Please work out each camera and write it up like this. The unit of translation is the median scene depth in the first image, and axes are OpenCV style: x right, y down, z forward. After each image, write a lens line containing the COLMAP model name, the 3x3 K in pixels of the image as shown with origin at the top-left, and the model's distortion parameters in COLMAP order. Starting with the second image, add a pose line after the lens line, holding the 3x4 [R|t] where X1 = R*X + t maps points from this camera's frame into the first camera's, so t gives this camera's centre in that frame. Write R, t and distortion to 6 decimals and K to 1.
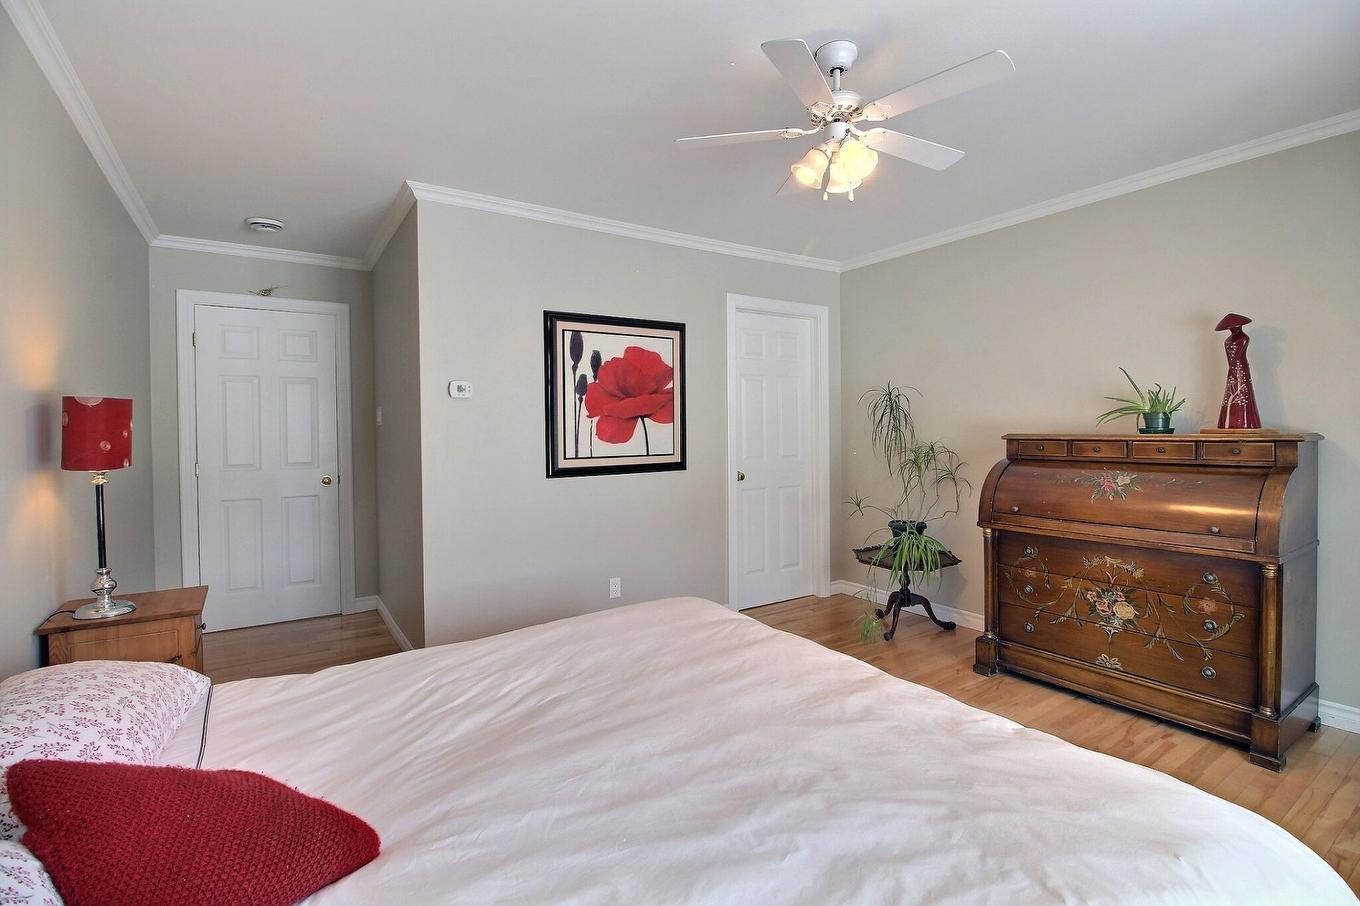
lens RADIAL K [[628.8, 0, 687.9], [0, 628.8, 437.0], [0, 0, 1]] dist [0.000912, -0.011268]
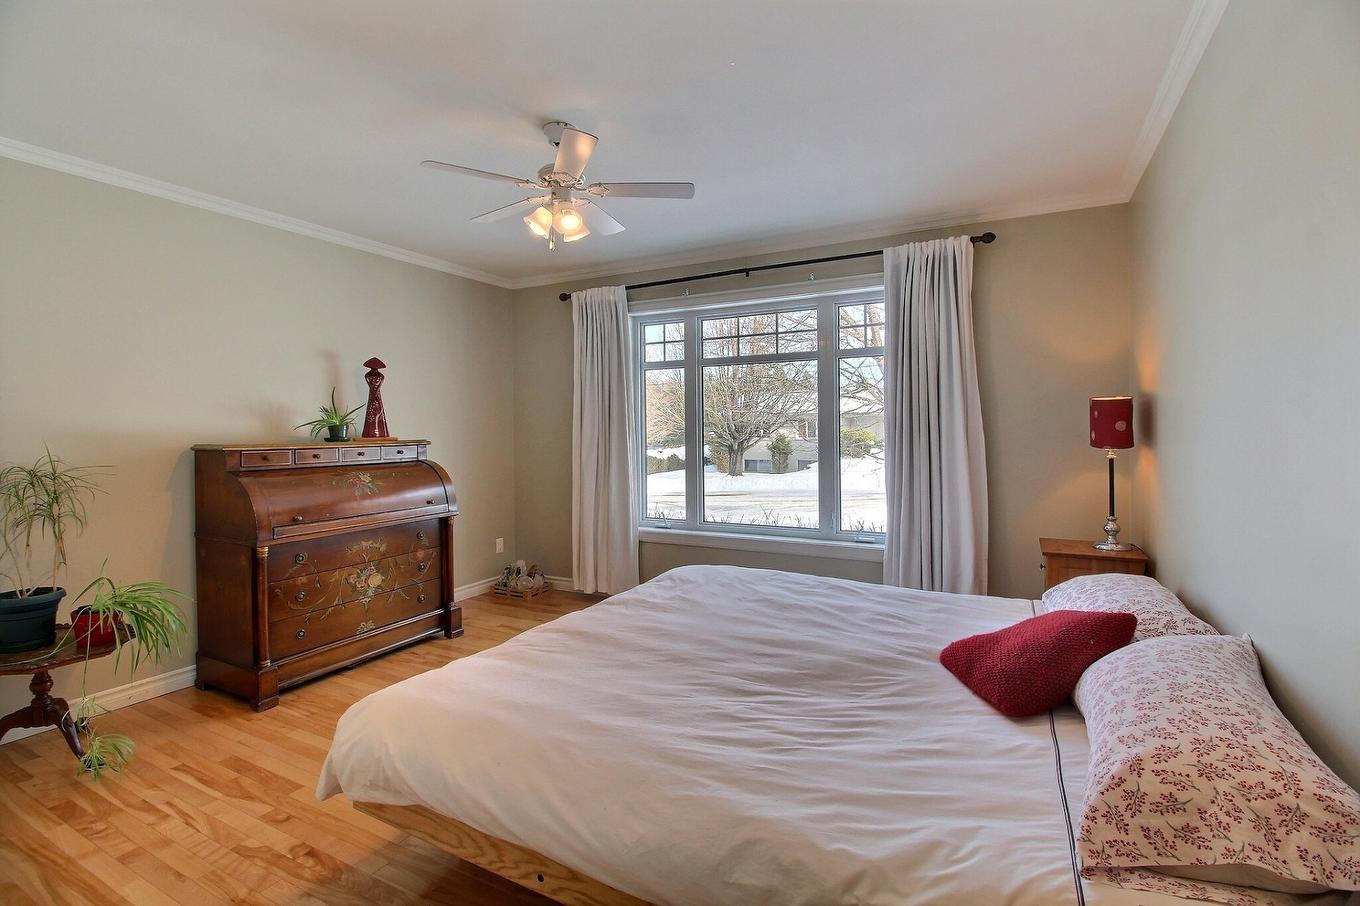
lens RADIAL K [[628.8, 0, 687.9], [0, 628.8, 437.0], [0, 0, 1]] dist [0.000912, -0.011268]
pose [[-0.480226, 0.005124, 0.877130, -0.733492], [0.026709, 0.999605, 0.008784, -0.007512], [-0.876738, 0.027646, -0.480173, 1.054642]]
